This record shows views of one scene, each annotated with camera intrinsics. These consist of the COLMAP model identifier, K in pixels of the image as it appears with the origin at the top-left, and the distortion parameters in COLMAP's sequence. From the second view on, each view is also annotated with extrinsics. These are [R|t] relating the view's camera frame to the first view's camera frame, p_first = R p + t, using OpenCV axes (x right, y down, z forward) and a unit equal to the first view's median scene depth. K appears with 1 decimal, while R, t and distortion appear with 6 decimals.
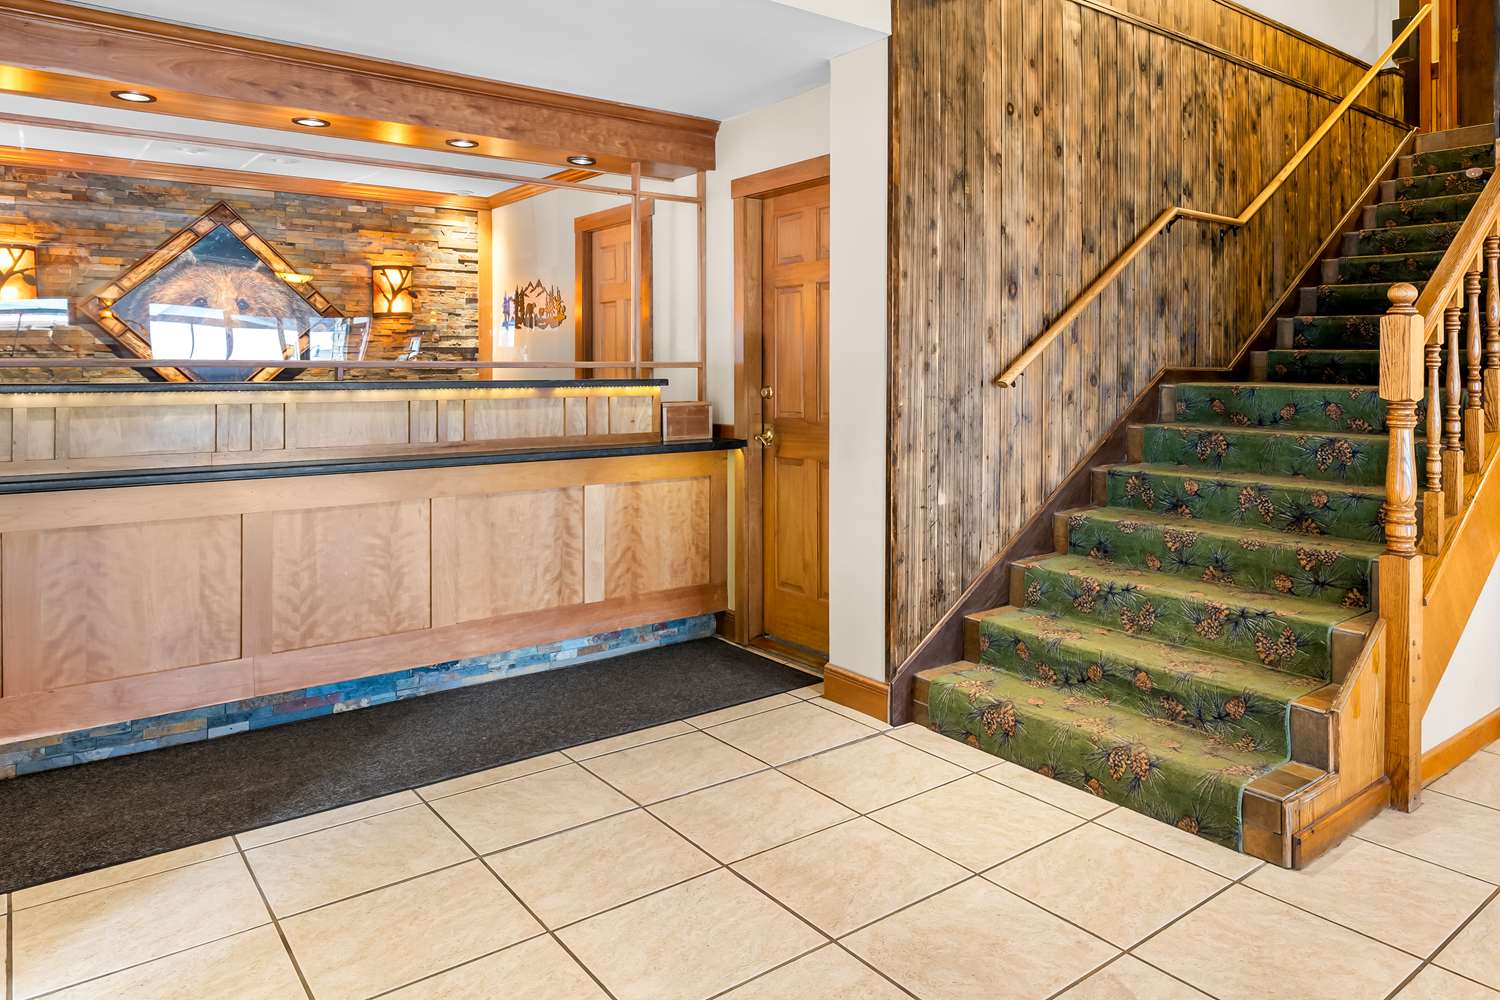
lens RADIAL K [[806.4, 0, 749.9], [0, 806.4, 368.3], [0, 0, 1]] dist [-0.001725, 0.000646]
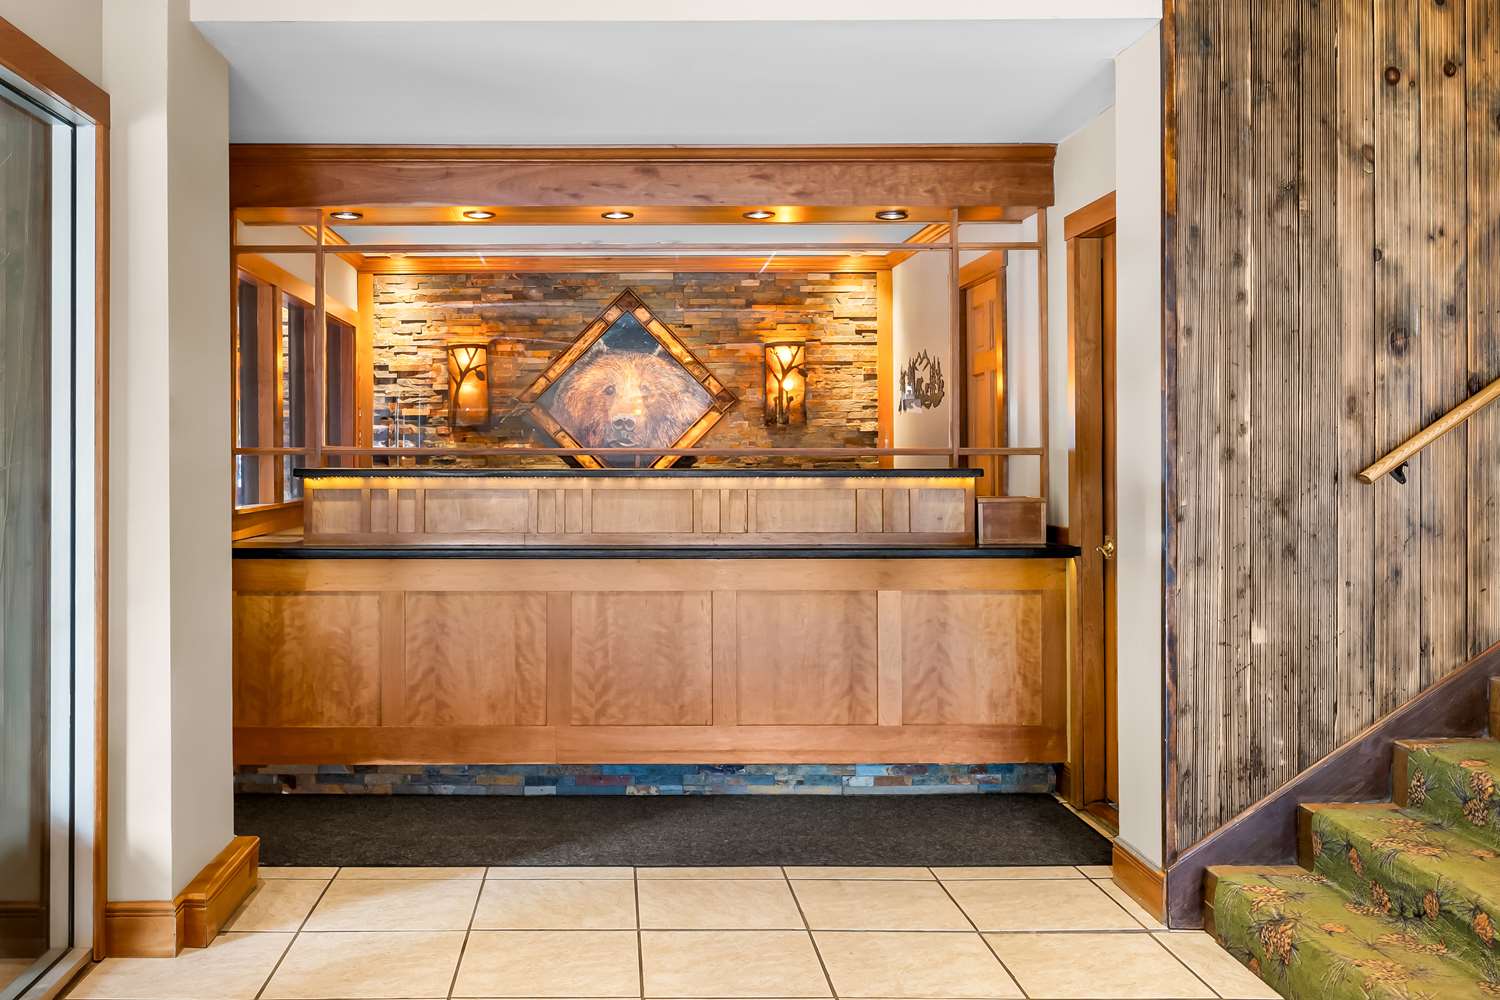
lens RADIAL K [[1049.8, 0, 749.7], [0, 1049.8, 453.8], [0, 0, 1]] dist [0.002259, 0.002573]
pose [[0.847233, -0.001037, -0.531221, 0.325552], [0.000549, 0.999999, -0.001077, -0.001179], [0.531222, 0.000620, 0.847233, -0.041770]]
